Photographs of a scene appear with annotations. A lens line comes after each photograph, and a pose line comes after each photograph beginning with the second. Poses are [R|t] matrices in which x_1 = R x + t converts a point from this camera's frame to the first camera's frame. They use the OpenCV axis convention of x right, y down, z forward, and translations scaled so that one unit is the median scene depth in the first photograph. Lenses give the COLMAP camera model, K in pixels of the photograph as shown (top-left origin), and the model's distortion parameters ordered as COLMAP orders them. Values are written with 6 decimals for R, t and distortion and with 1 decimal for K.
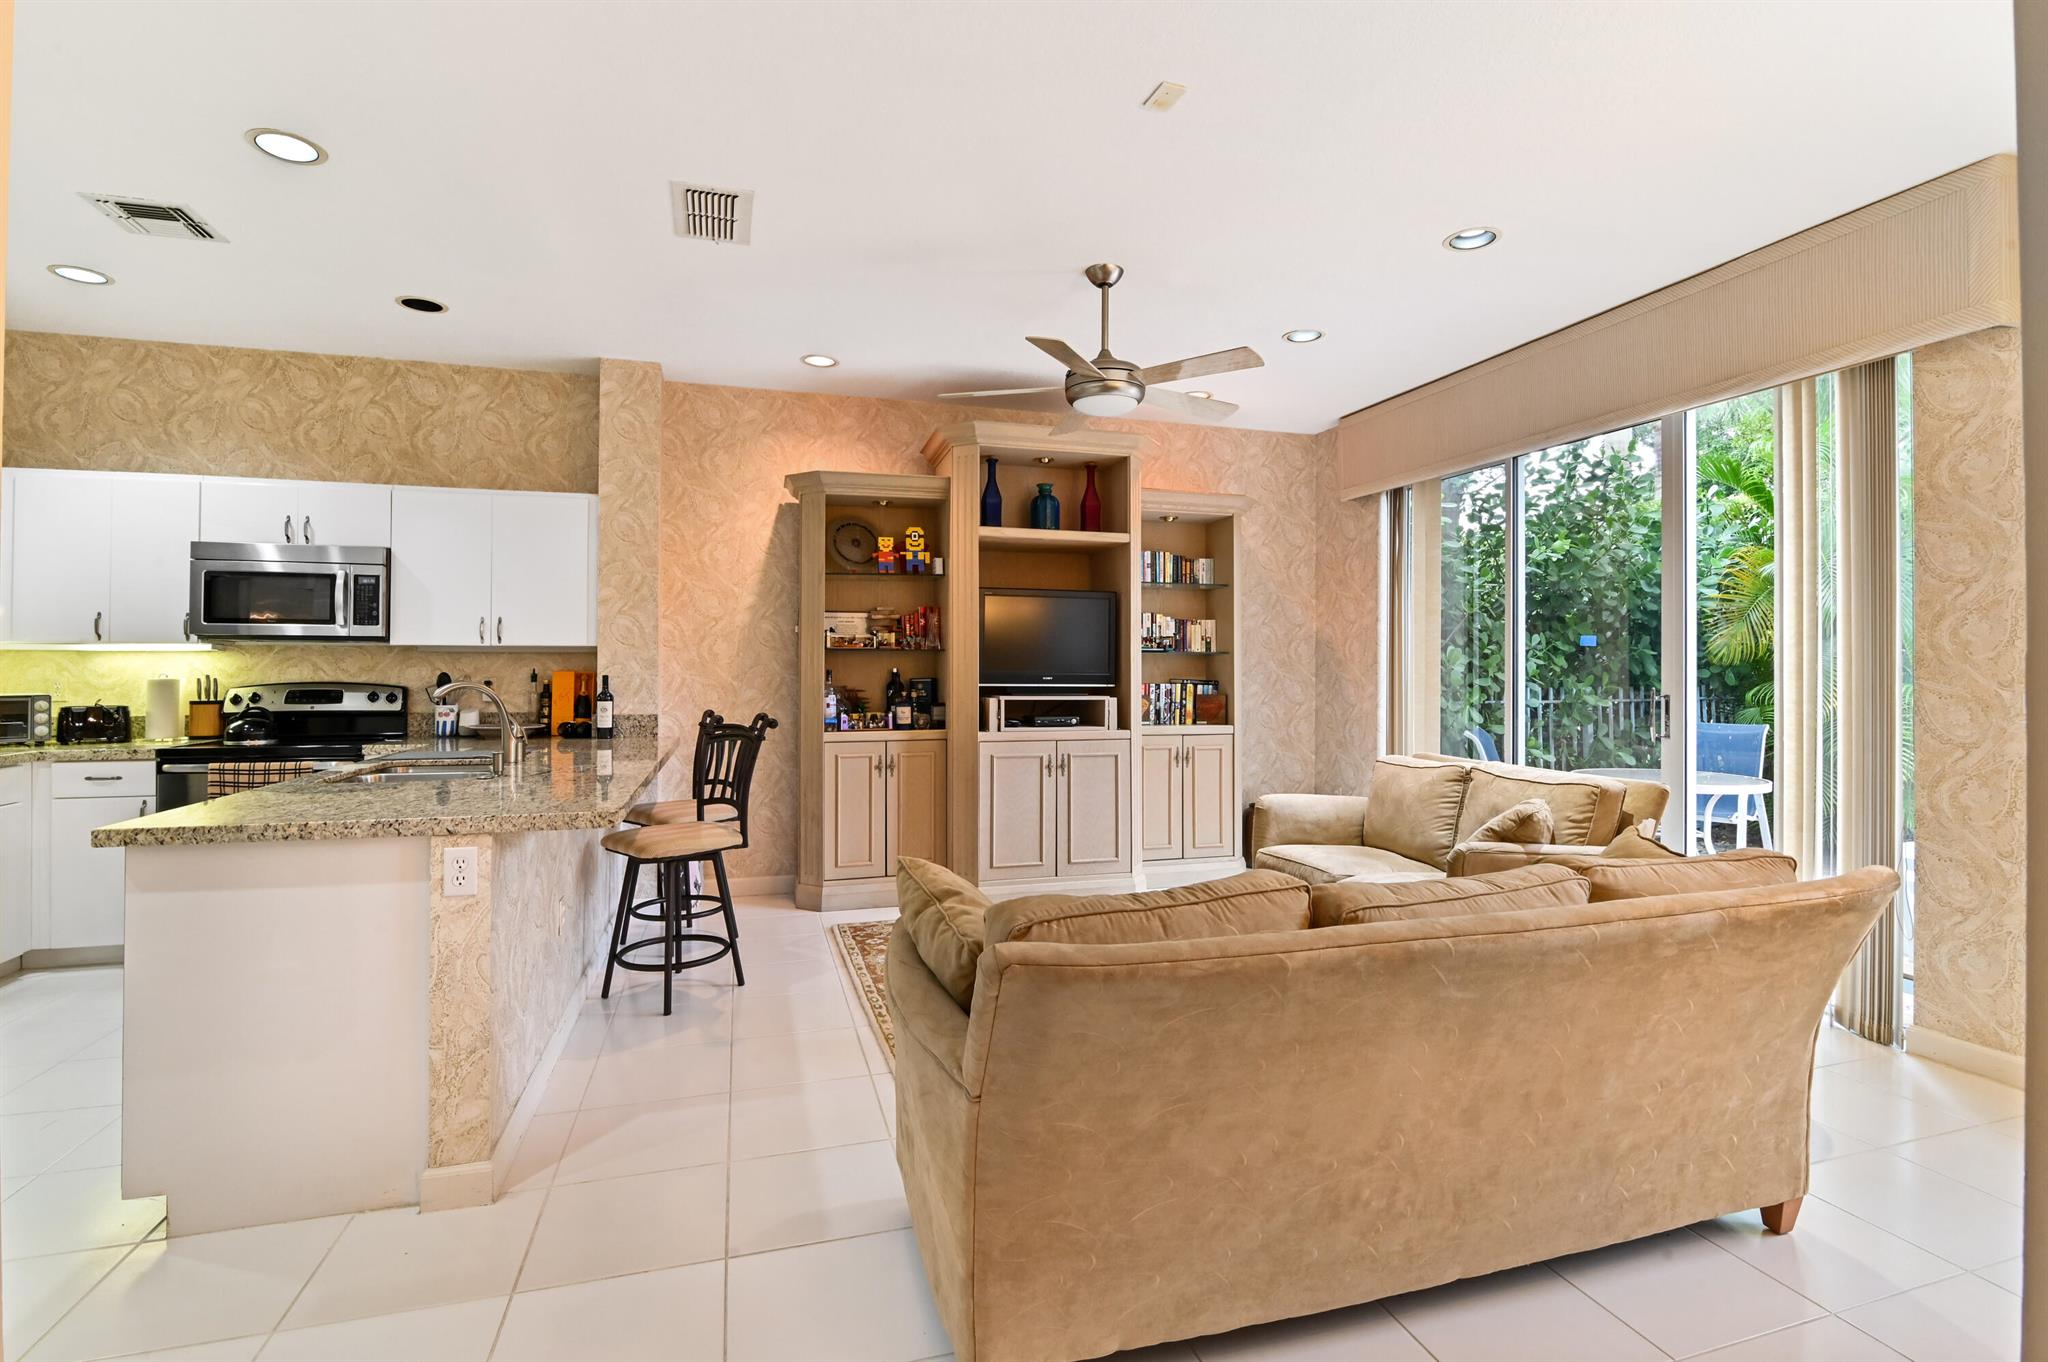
lens RADIAL K [[936.9, 0, 1017.1], [0, 936.9, 656.0], [0, 0, 1]] dist [-0.019493, 0.000902]
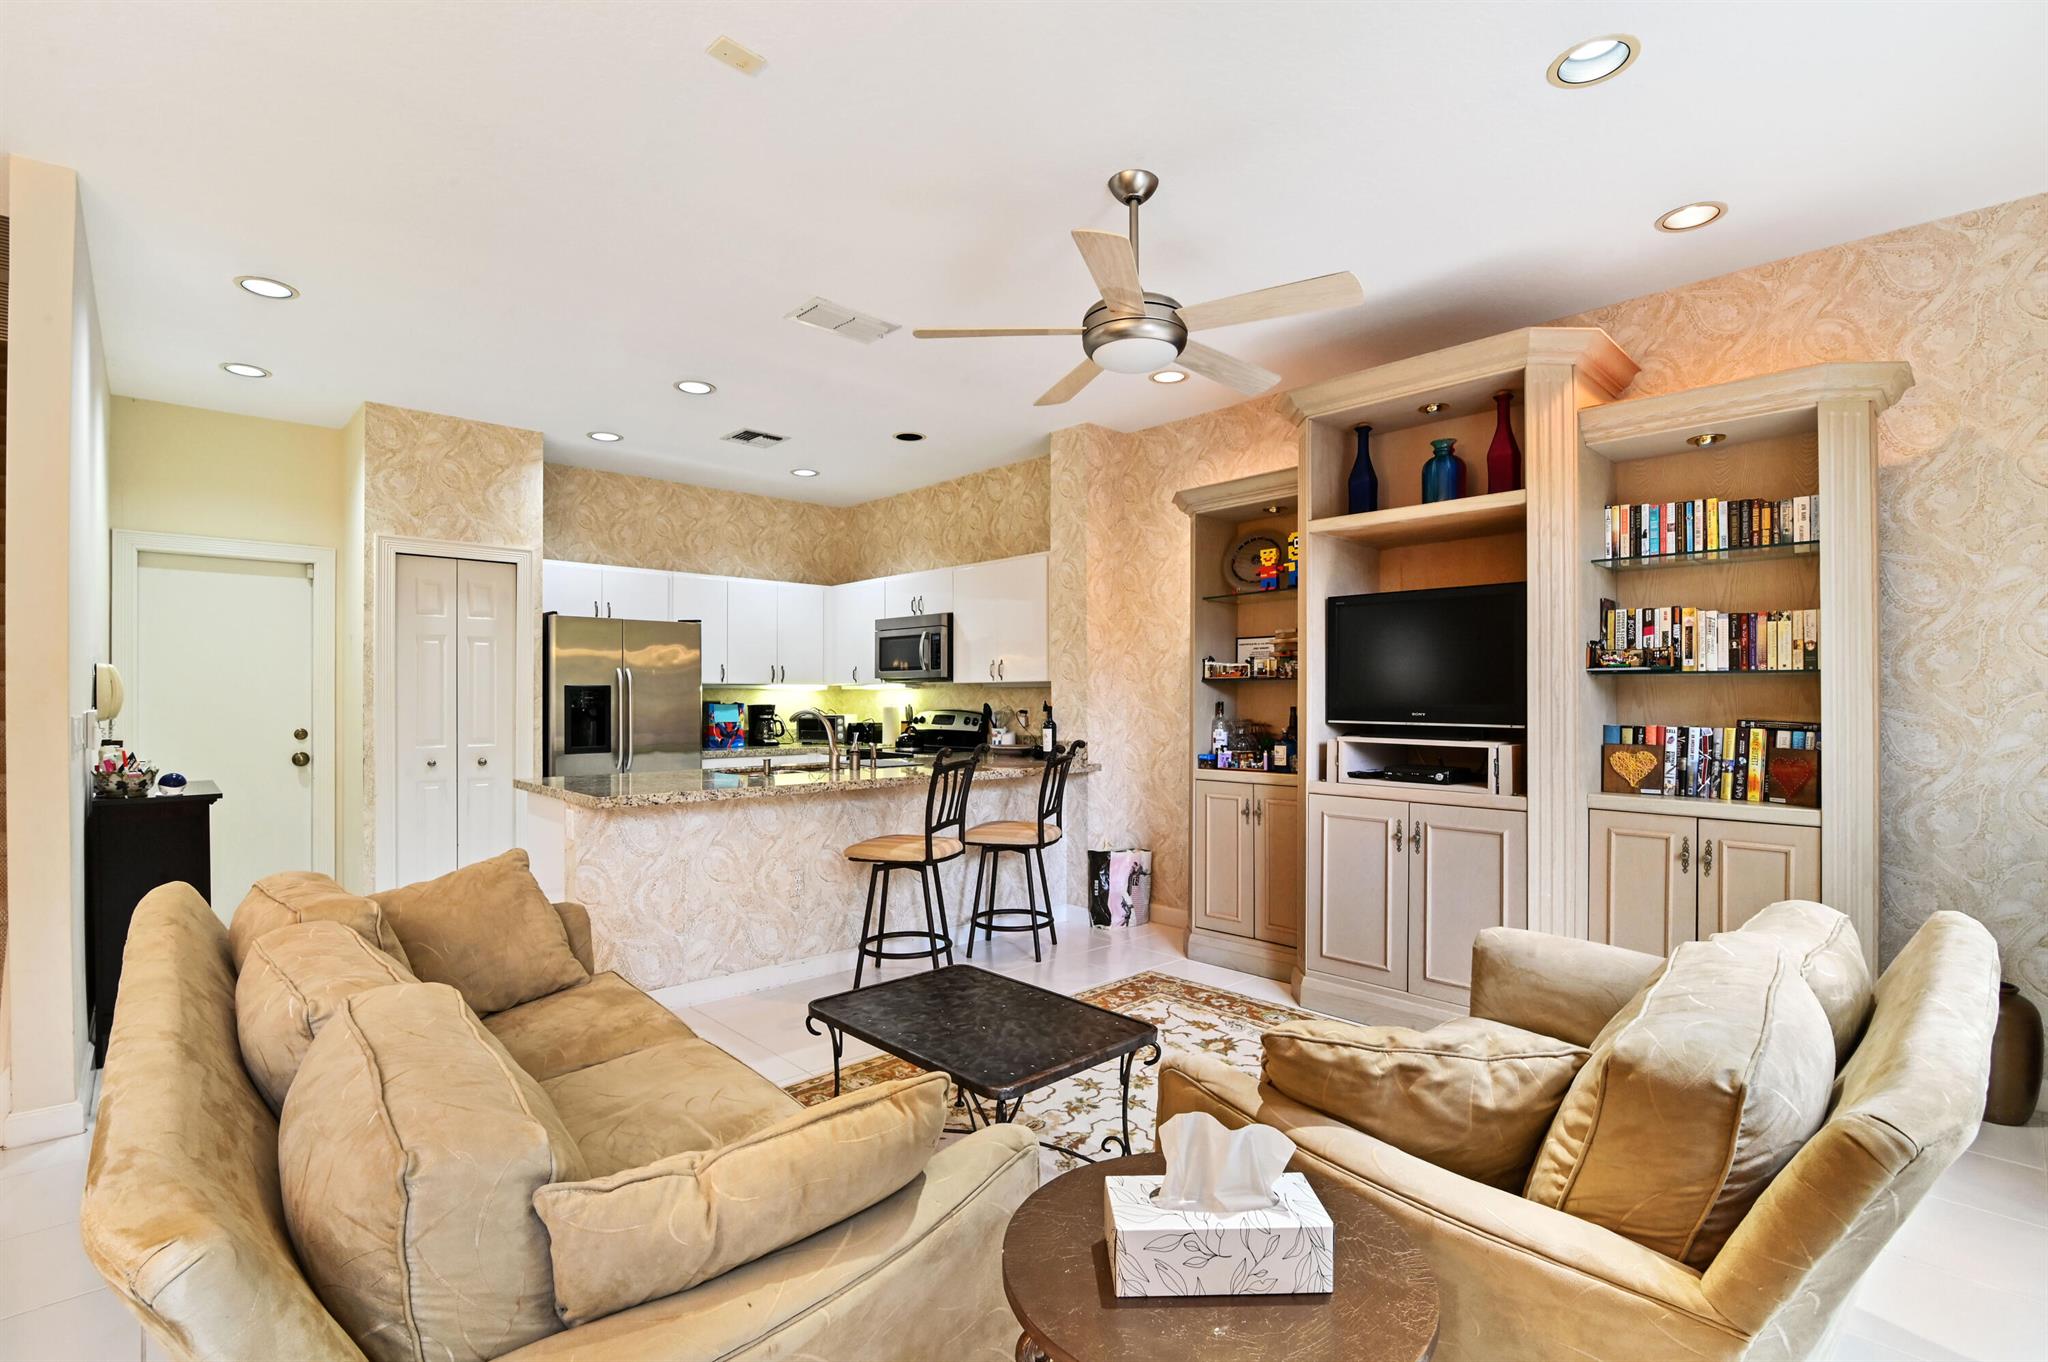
lens RADIAL K [[936.9, 0, 1031.4], [0, 936.9, 694.6], [0, 0, 1]] dist [-0.019493, 0.000902]
pose [[0.457994, -0.004933, -0.888942, 0.565315], [0.011726, 0.999931, 0.000492, 0.005028], [0.888878, -0.010649, 0.458020, 0.435882]]
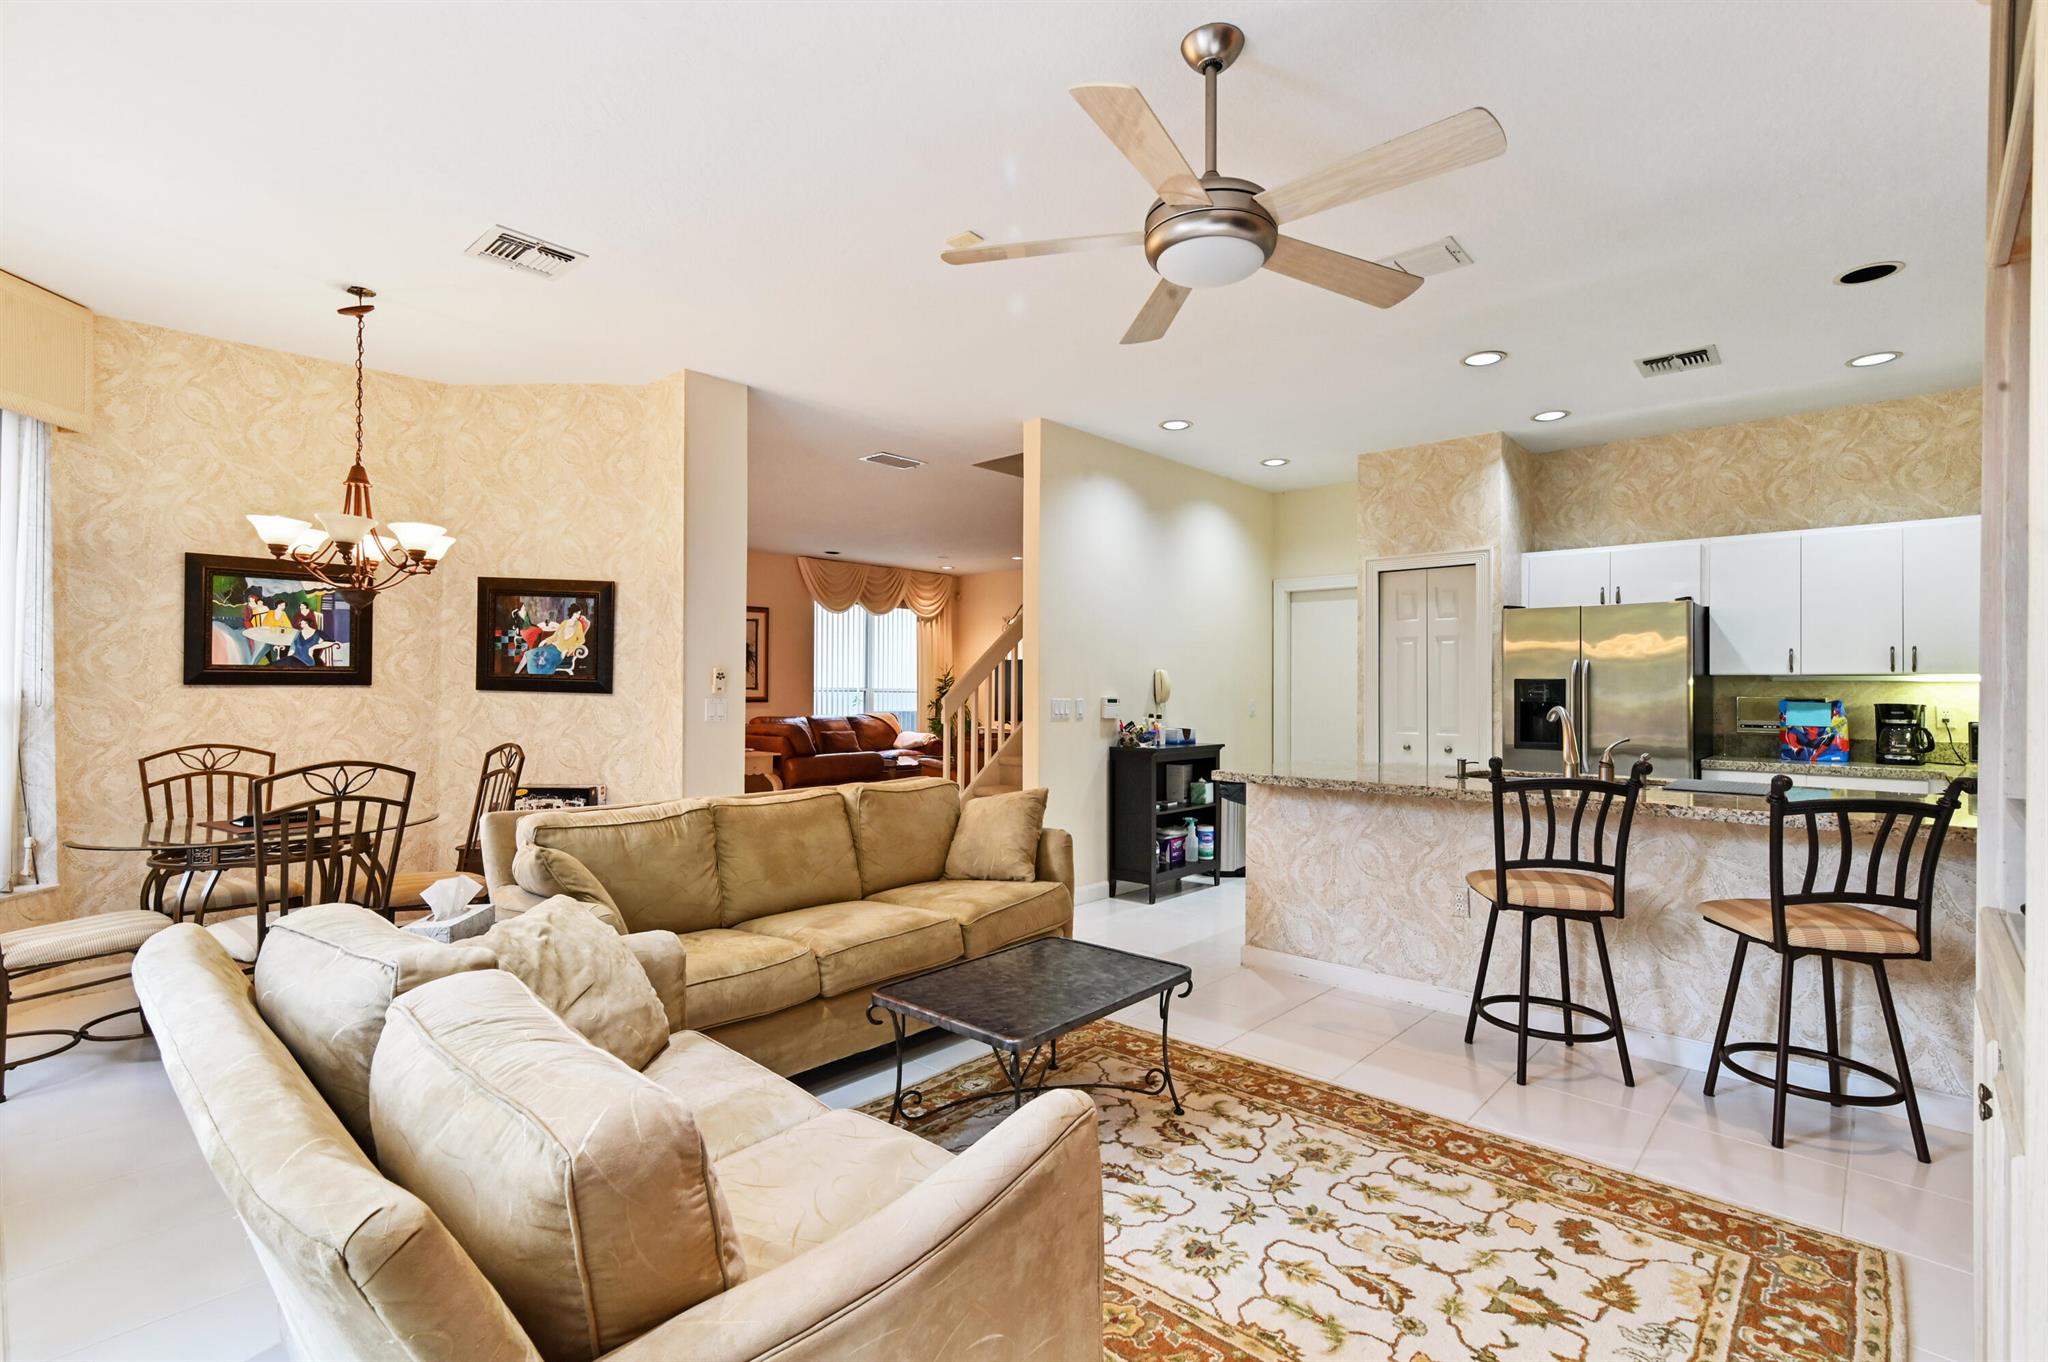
lens RADIAL K [[936.9, 0, 1000.2], [0, 936.9, 677.7], [0, 0, 1]] dist [-0.019493, 0.000902]
pose [[-0.867552, -0.013598, -0.497161, 0.395377], [-0.002011, 0.999714, -0.023834, 0.014038], [0.497343, -0.019677, -0.867331, 1.119031]]
